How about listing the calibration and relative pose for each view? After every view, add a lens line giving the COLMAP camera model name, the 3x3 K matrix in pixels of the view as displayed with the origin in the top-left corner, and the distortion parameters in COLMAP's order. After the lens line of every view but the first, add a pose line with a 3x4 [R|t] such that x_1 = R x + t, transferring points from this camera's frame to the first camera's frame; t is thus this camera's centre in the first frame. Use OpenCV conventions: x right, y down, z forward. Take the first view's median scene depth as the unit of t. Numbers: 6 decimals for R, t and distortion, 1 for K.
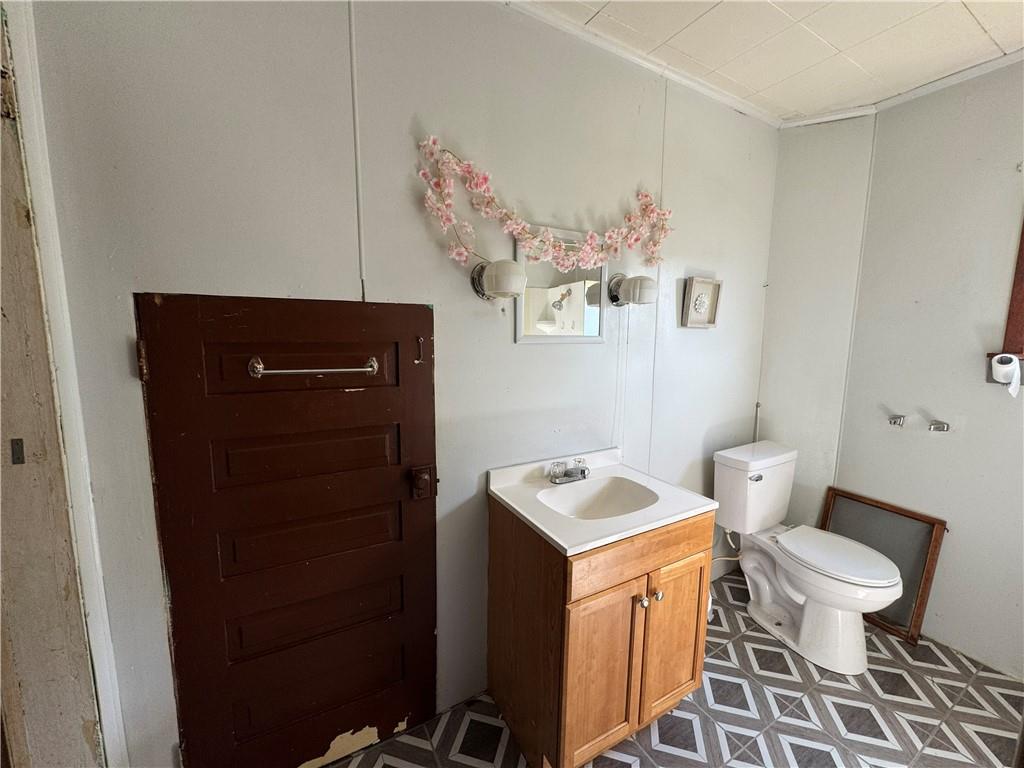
lens RADIAL K [[408.3, 0, 513.0], [0, 408.3, 384.1], [0, 0, 1]] dist [-0.004991, 0.001029]
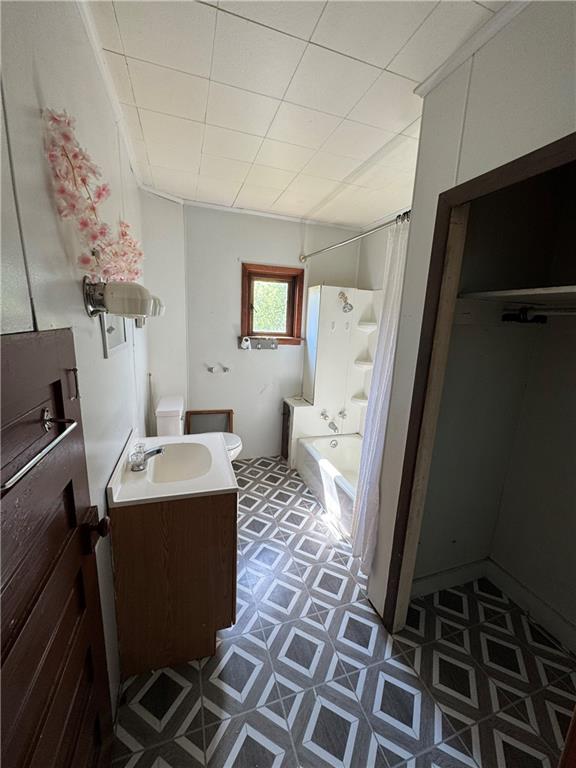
lens RADIAL K [[306.2, 0, 288.0], [0, 306.2, 384.0], [0, 0, 1]] dist [-0.004991, 0.001029]
pose [[0.192302, -0.207009, 0.959254, -0.516026], [0.086397, 0.977273, 0.193577, -0.115640], [-0.977525, 0.045652, 0.205817, 0.320154]]
